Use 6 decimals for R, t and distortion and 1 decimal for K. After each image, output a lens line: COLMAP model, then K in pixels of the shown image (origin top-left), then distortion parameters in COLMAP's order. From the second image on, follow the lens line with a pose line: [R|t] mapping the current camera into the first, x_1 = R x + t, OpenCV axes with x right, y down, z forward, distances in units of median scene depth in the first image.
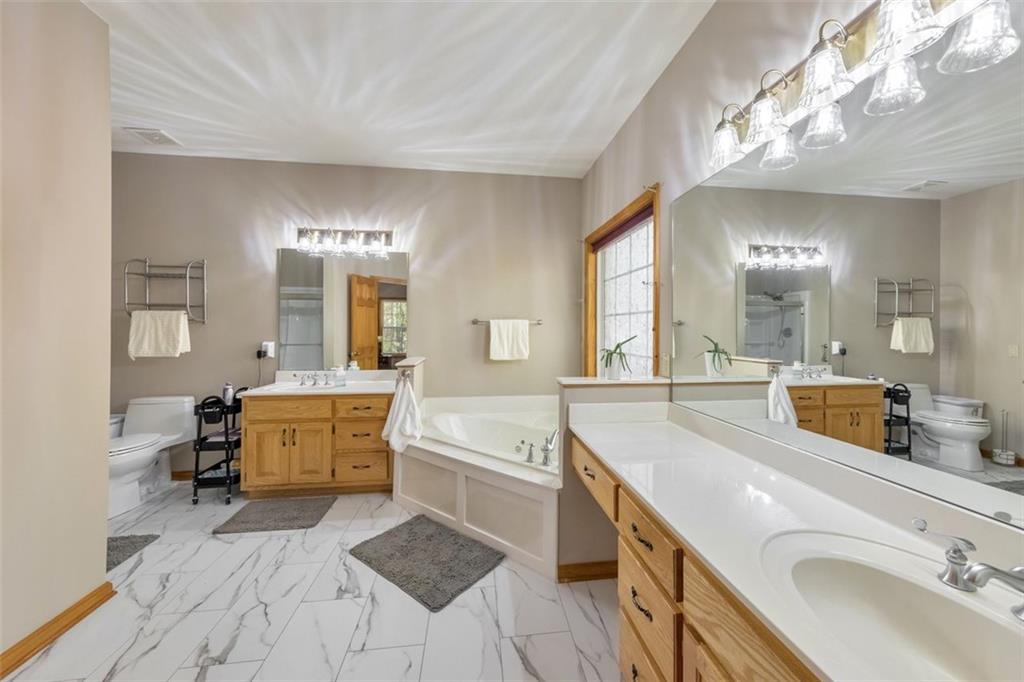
lens RADIAL K [[368.8, 0, 510.5], [0, 368.8, 327.9], [0, 0, 1]] dist [-0.003790, -0.000641]
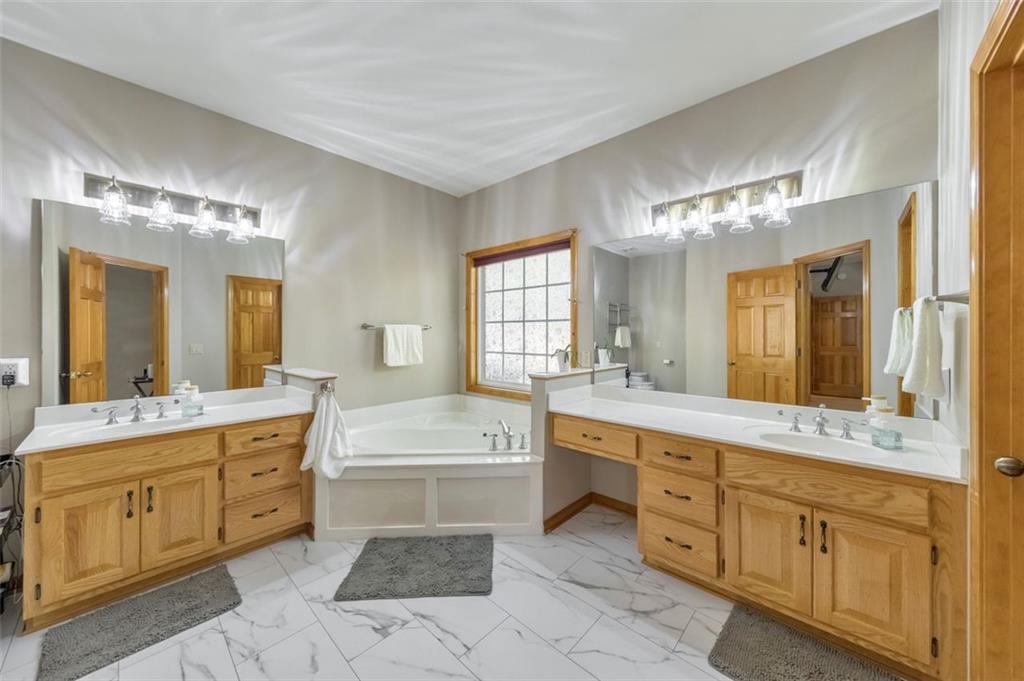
lens RADIAL K [[368.8, 0, 508.5], [0, 368.8, 334.7], [0, 0, 1]] dist [-0.003790, -0.000641]
pose [[0.759776, -0.004673, 0.650168, -0.520435], [0.001332, 0.999983, 0.005632, -0.001497], [-0.650184, -0.003413, 0.759769, 0.082039]]
